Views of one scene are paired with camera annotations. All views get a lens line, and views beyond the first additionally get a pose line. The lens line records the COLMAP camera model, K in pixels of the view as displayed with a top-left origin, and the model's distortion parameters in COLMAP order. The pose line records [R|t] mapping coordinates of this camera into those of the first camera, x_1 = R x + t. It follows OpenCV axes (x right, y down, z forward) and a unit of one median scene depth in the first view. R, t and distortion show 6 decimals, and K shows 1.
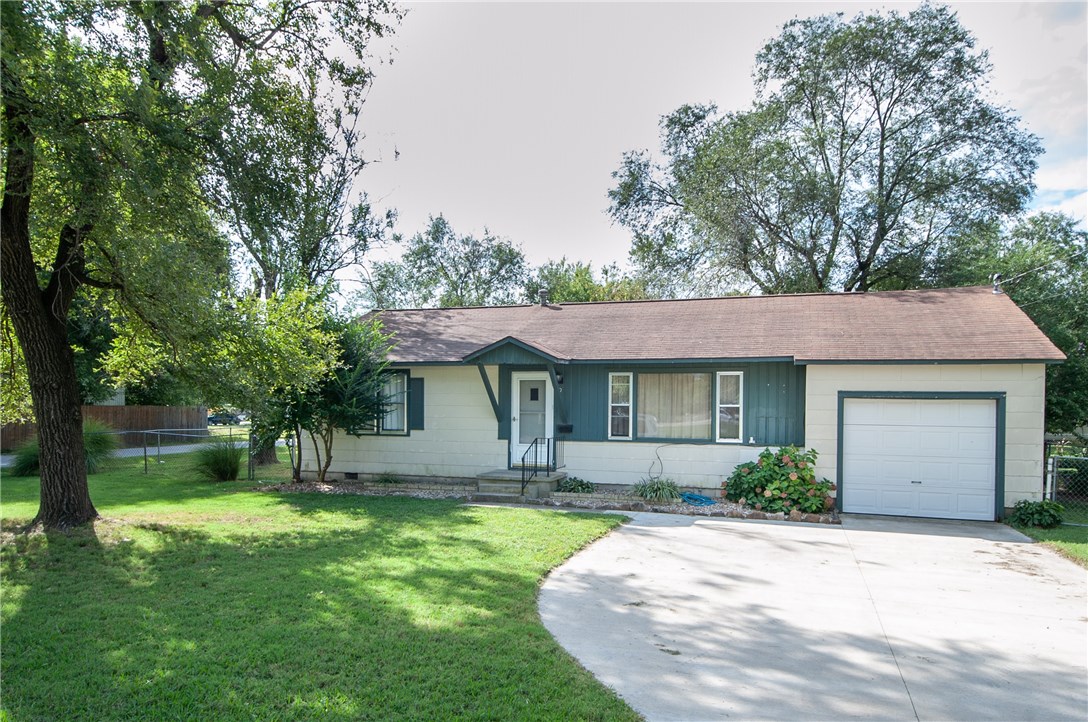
lens RADIAL K [[719.4, 0, 549.4], [0, 719.4, 385.5], [0, 0, 1]] dist [0.018425, -0.014223]
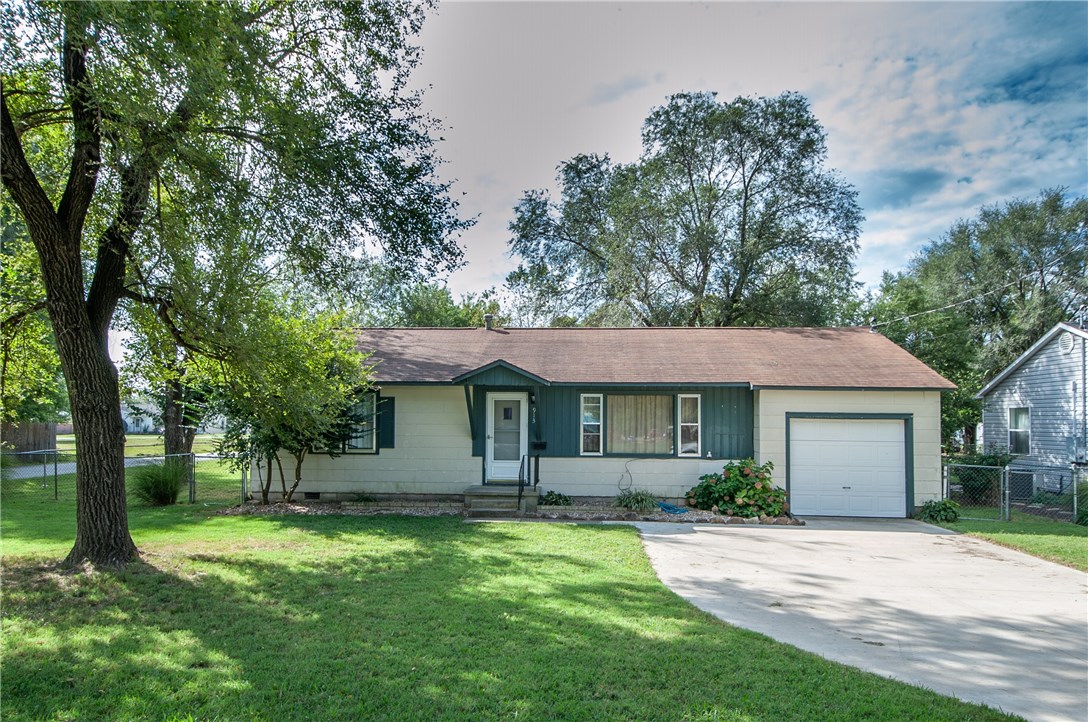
lens RADIAL K [[674.8, 0, 540.4], [0, 674.8, 365.8], [0, 0, 1]] dist [0.015016, -0.008437]
pose [[0.967995, 0.018565, 0.250283, -0.253716], [-0.006026, 0.998692, -0.050775, -0.008844], [-0.250898, 0.047642, 0.966840, 0.019684]]
